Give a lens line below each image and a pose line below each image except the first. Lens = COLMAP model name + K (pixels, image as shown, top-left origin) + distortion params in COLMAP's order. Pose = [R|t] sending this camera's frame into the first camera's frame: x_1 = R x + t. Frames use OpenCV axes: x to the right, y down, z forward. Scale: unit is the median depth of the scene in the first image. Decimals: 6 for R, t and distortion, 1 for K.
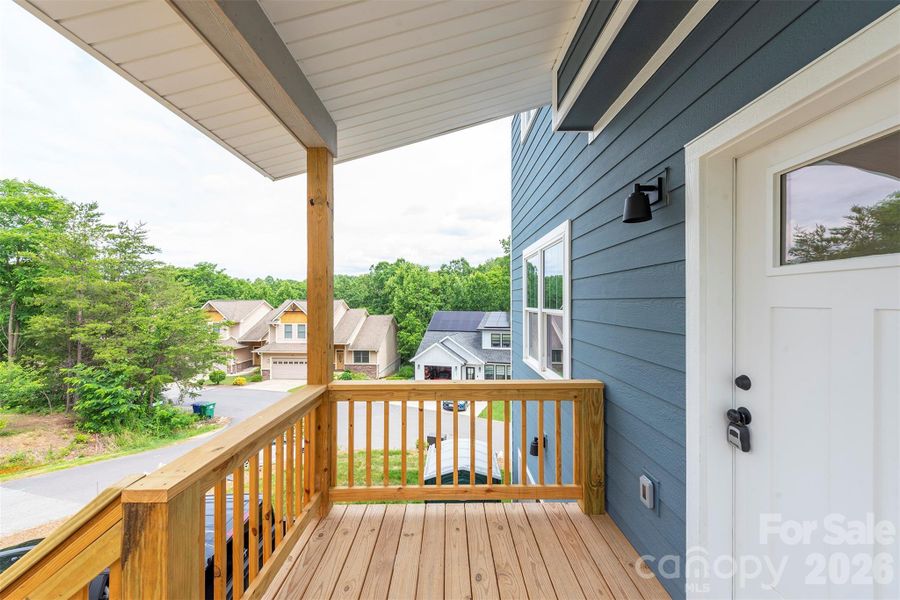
lens RADIAL K [[365.3, 0, 450.0], [0, 365.3, 300.0], [0, 0, 1]] dist [0.001216, 0.000174]
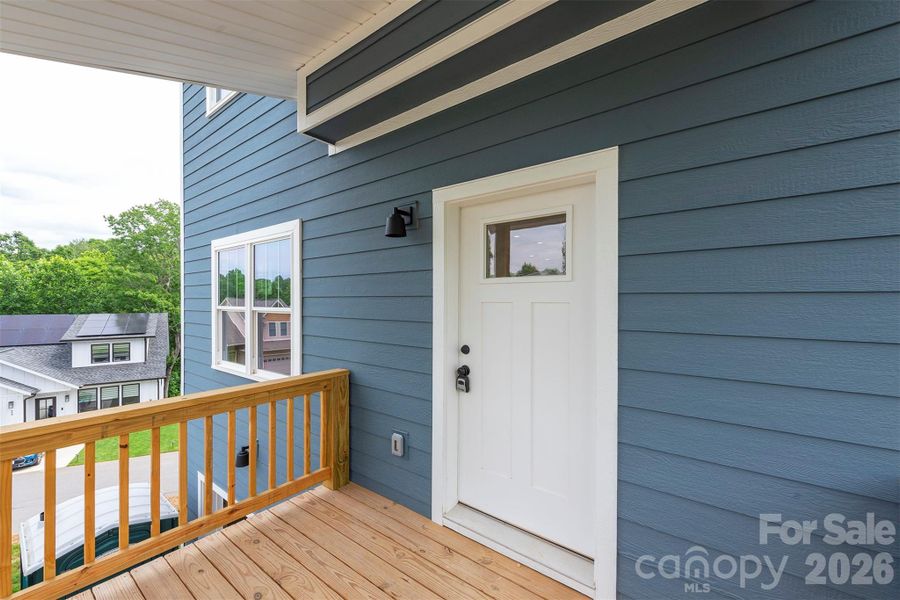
lens RADIAL K [[365.3, 0, 450.0], [0, 365.3, 300.0], [0, 0, 1]] dist [0.001216, 0.000174]
pose [[0.620868, 0.000138, 0.783915, -0.275702], [-0.003396, 0.999991, 0.002514, 0.003117], [-0.783908, -0.004223, 0.620863, 0.035963]]
